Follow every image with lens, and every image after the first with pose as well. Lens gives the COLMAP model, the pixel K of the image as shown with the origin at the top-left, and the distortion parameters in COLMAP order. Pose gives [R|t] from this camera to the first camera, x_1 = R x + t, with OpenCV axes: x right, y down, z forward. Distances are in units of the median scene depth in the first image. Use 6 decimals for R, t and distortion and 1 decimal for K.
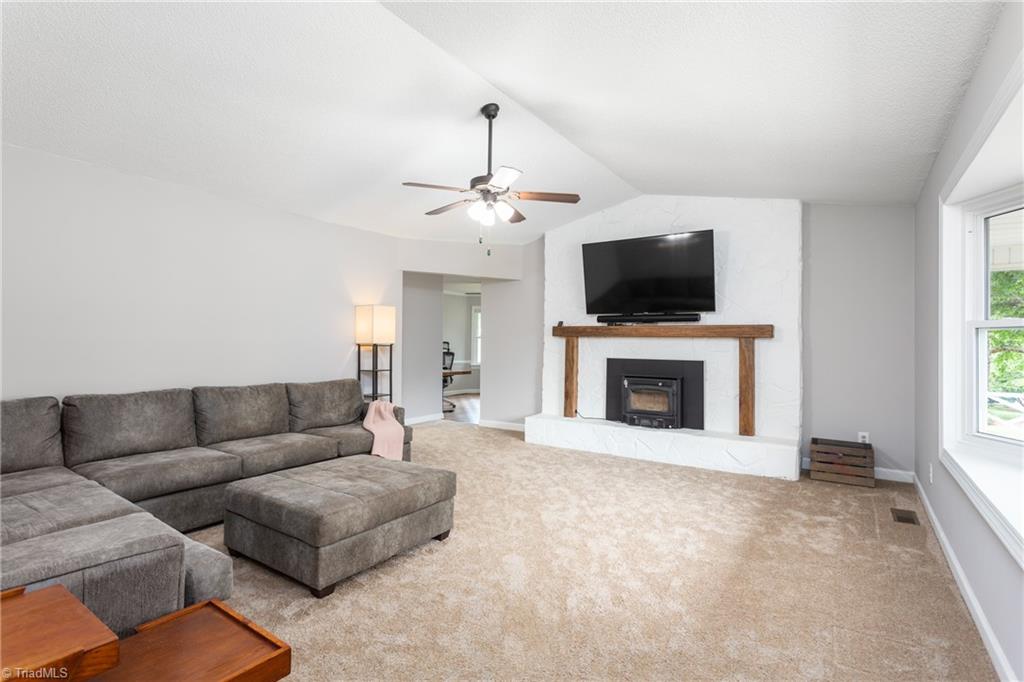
lens RADIAL K [[480.1, 0, 507.3], [0, 480.1, 345.0], [0, 0, 1]] dist [-0.000335, 0.000412]
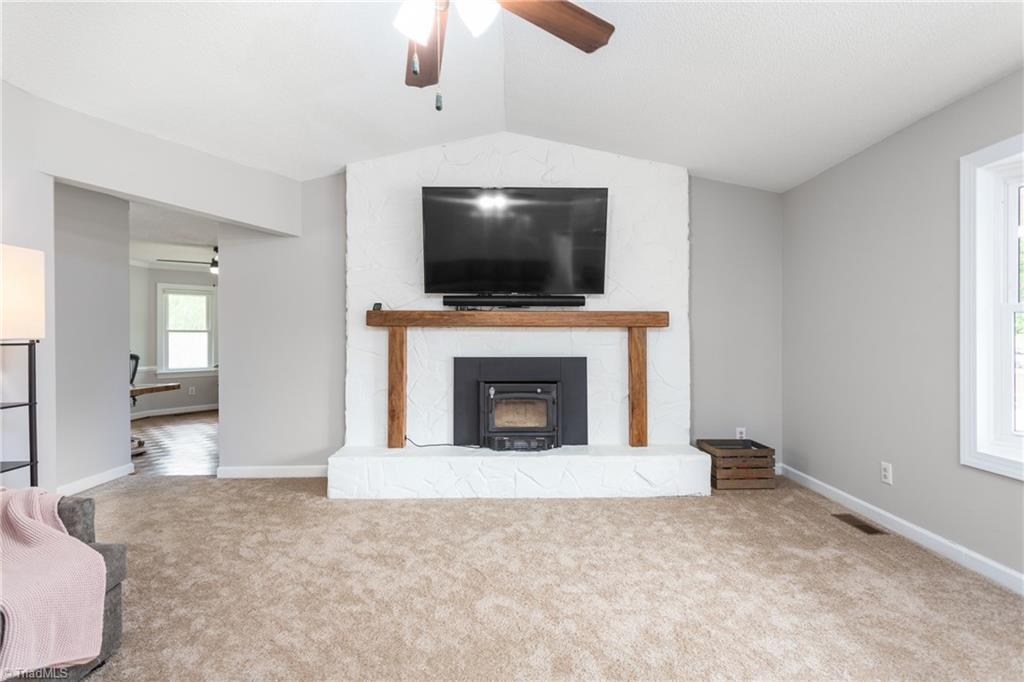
lens RADIAL K [[480.1, 0, 507.3], [0, 480.1, 345.0], [0, 0, 1]] dist [-0.000335, 0.000412]
pose [[0.816337, -0.017832, 0.577300, -0.144512], [0.012011, 0.999831, 0.013898, 0.001014], [-0.577450, -0.004412, 0.816414, 0.419913]]
